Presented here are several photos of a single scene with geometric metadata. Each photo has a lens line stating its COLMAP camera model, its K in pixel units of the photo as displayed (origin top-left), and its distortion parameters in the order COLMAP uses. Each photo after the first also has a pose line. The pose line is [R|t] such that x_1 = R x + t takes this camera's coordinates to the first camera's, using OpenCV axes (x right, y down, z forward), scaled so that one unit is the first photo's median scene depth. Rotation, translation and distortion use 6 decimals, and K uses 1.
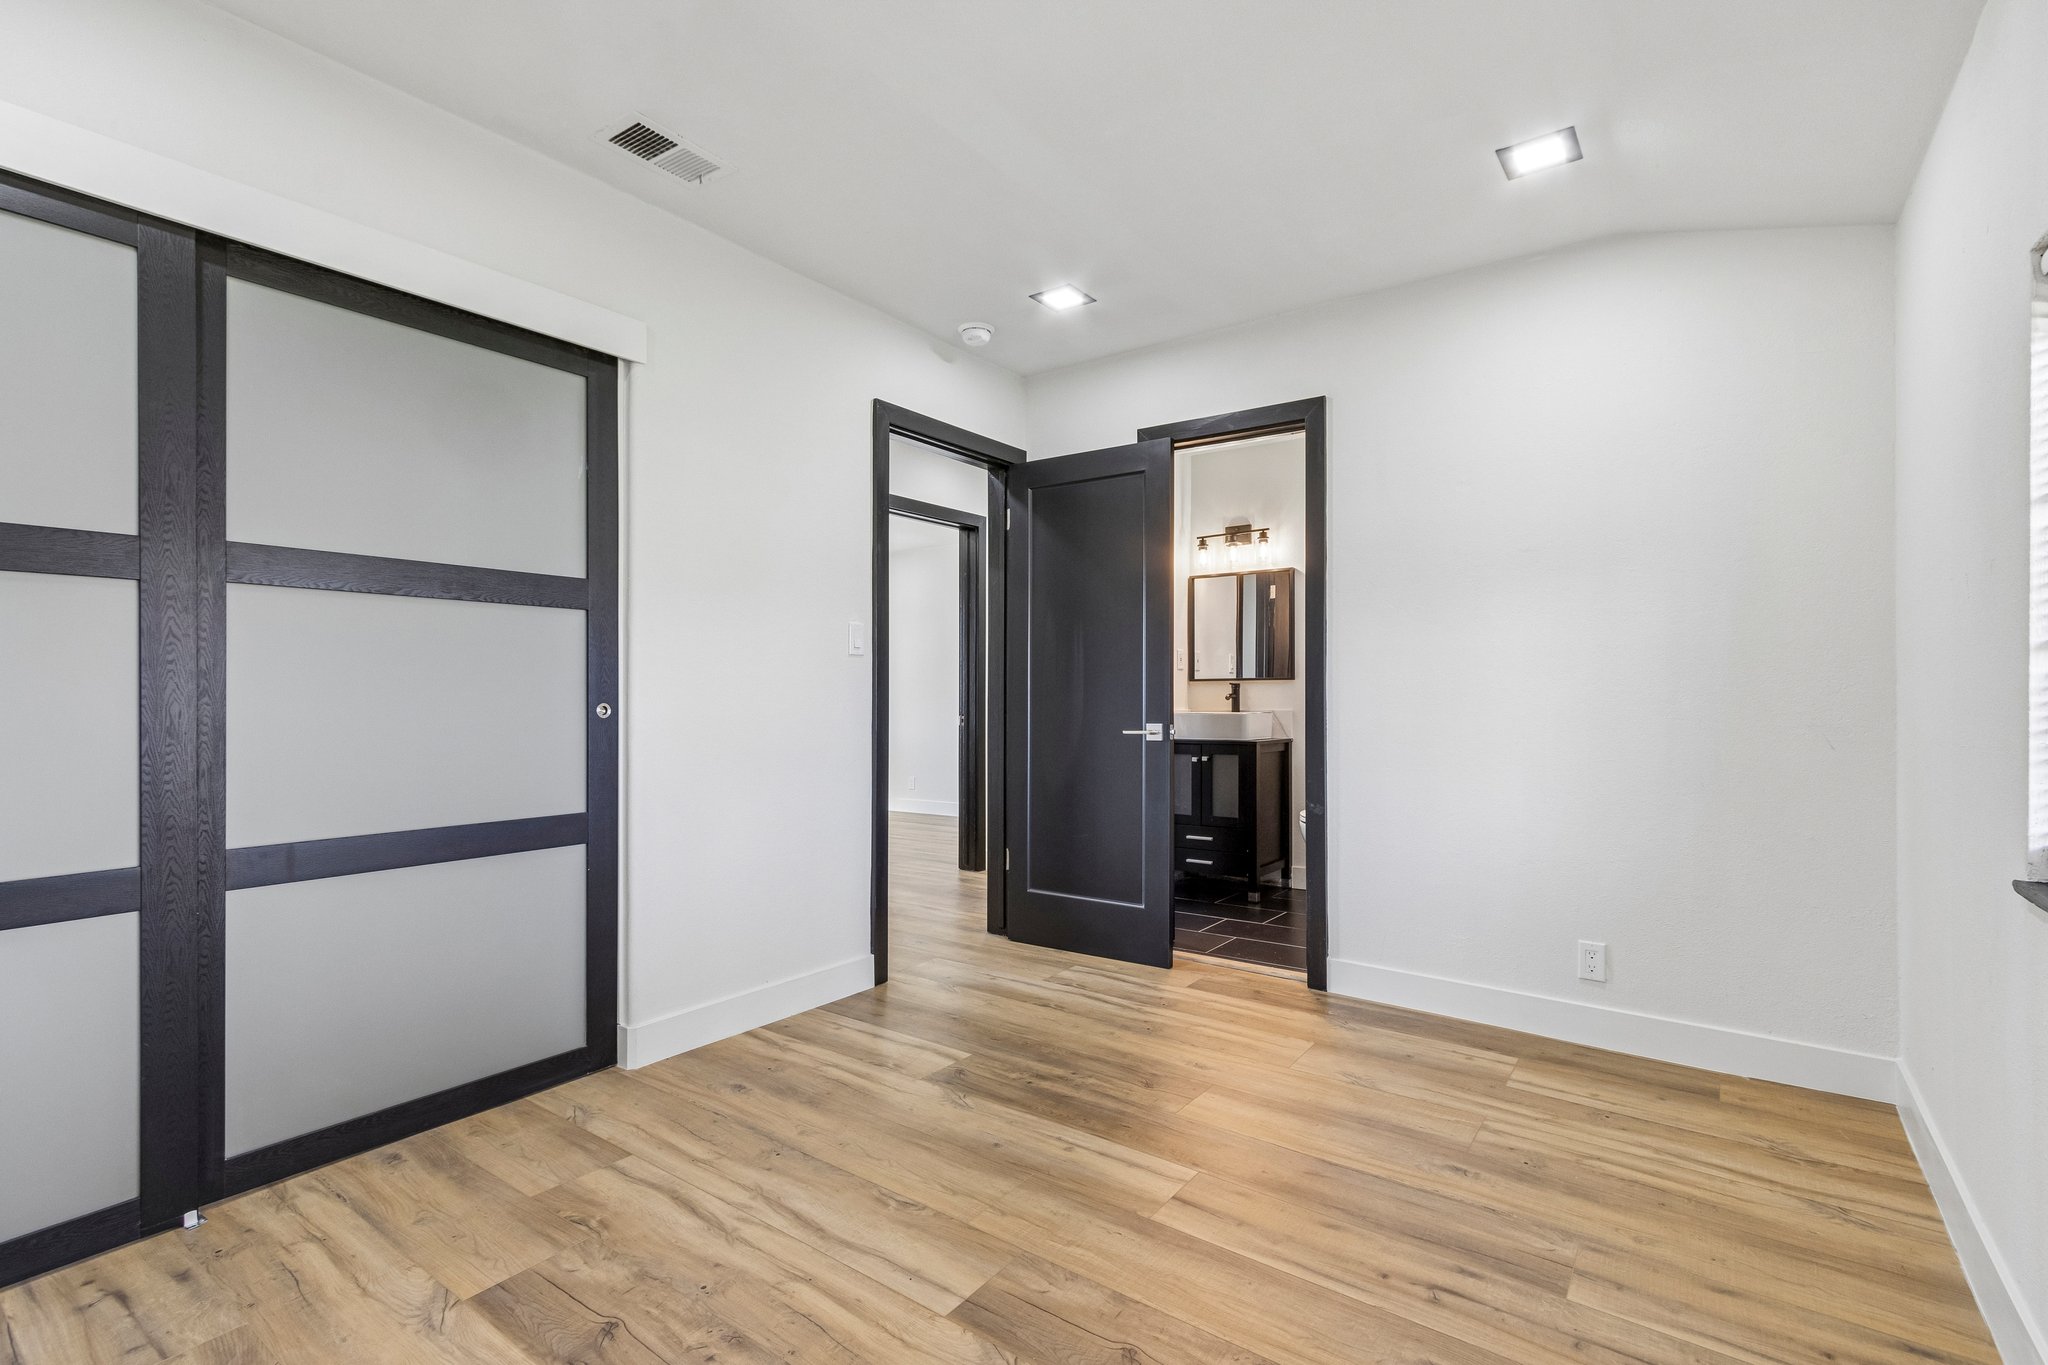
lens RADIAL K [[942.4, 0, 1027.9], [0, 942.4, 688.1], [0, 0, 1]] dist [0.008845, -0.000652]
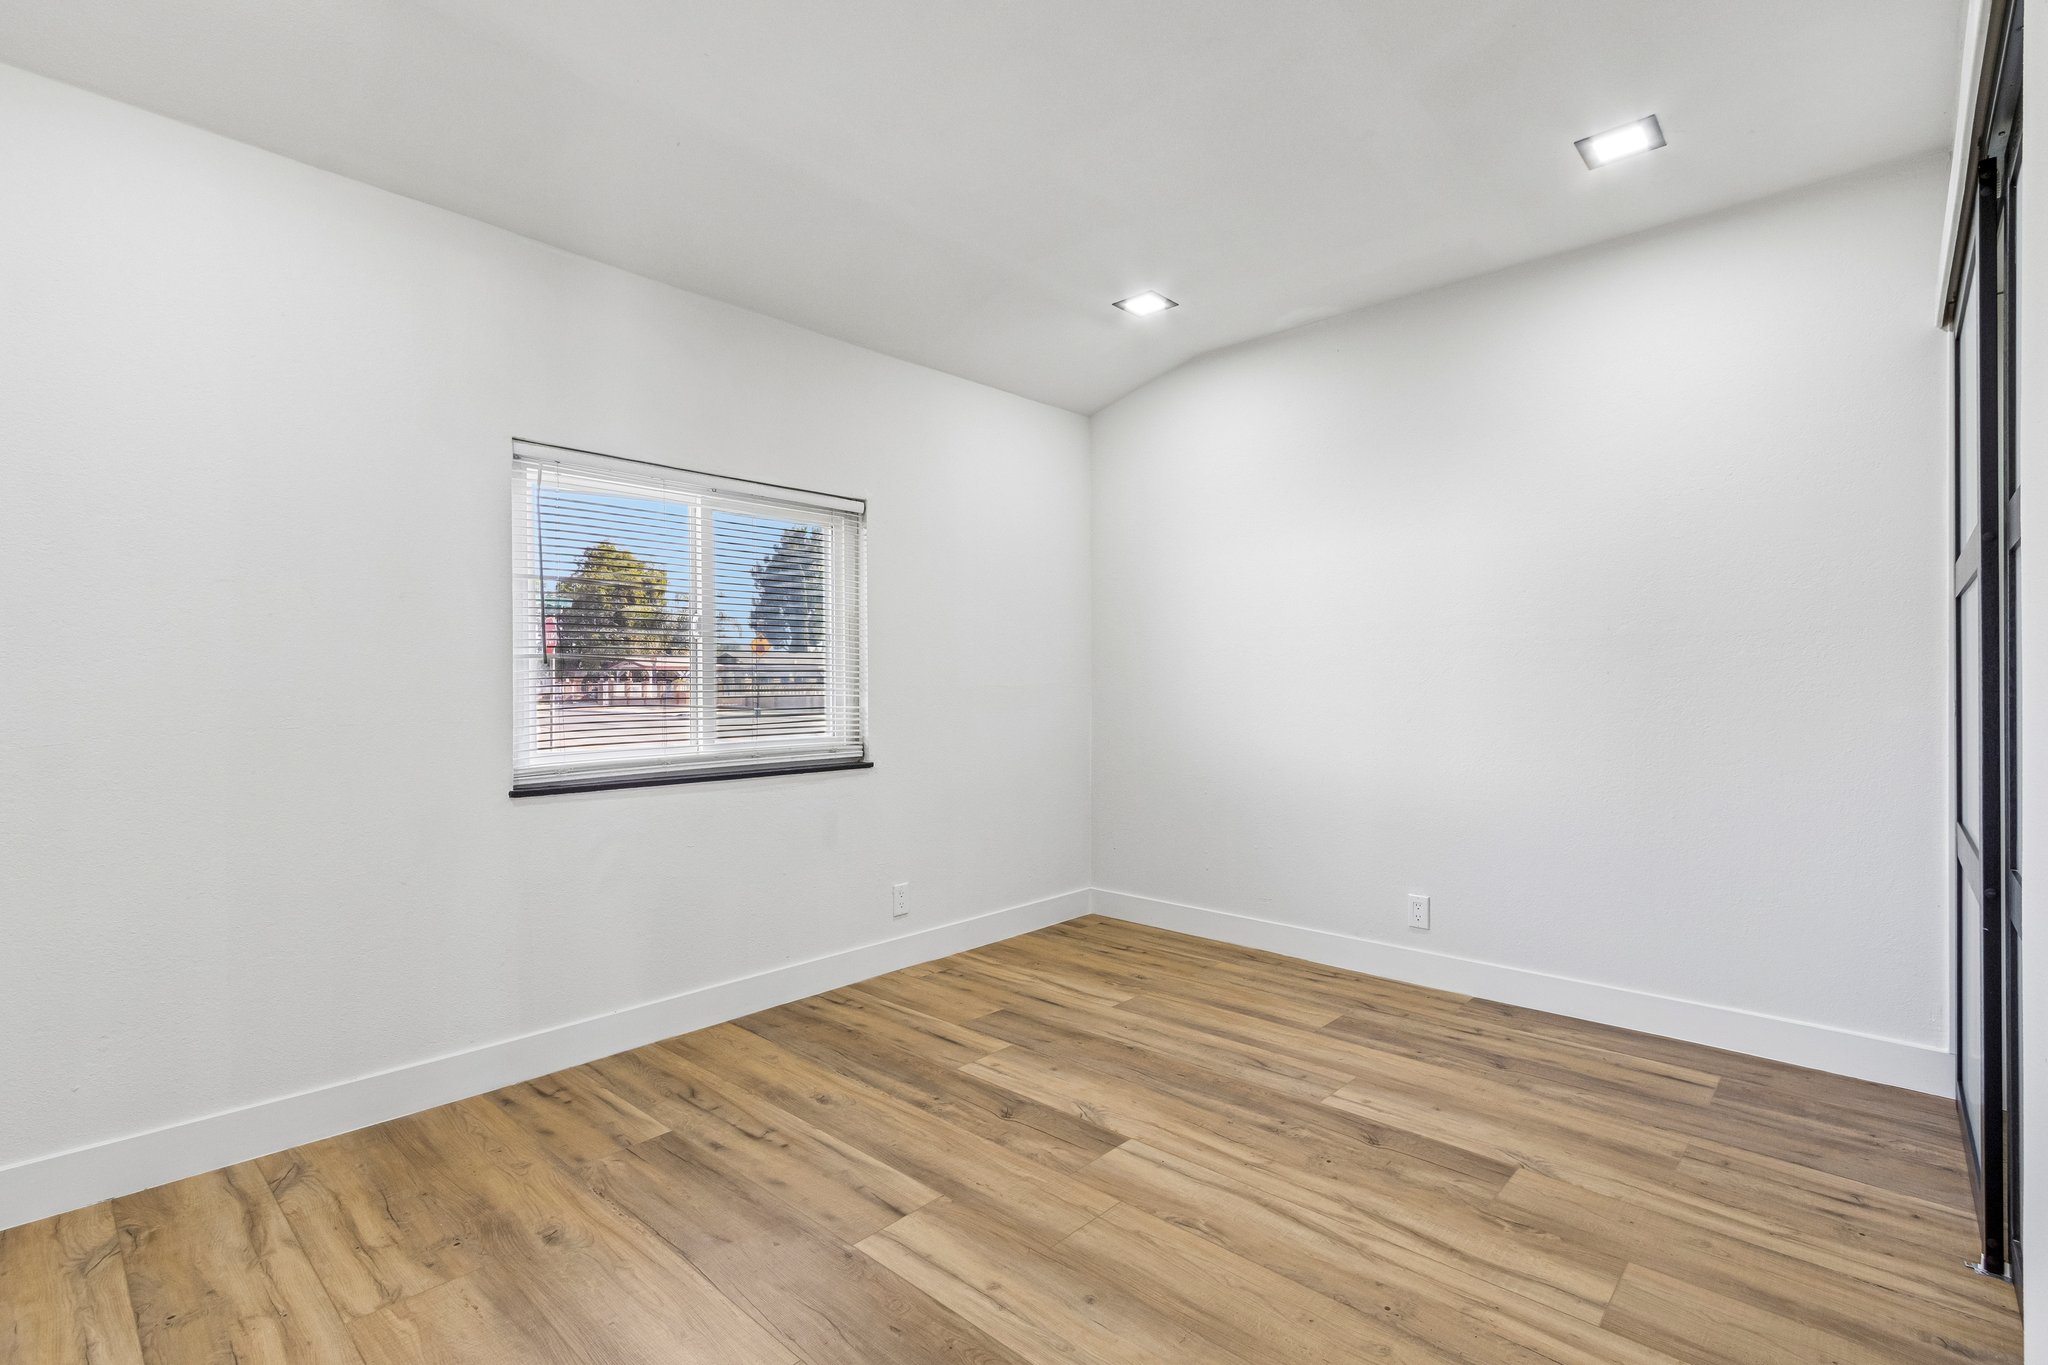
lens RADIAL K [[942.4, 0, 1027.9], [0, 942.4, 688.1], [0, 0, 1]] dist [0.008845, -0.000652]
pose [[-0.993652, 0.000910, 0.112497, -0.078790], [0.000185, 0.999979, -0.006452, 0.017231], [-0.112500, -0.006390, -0.993631, 1.997021]]
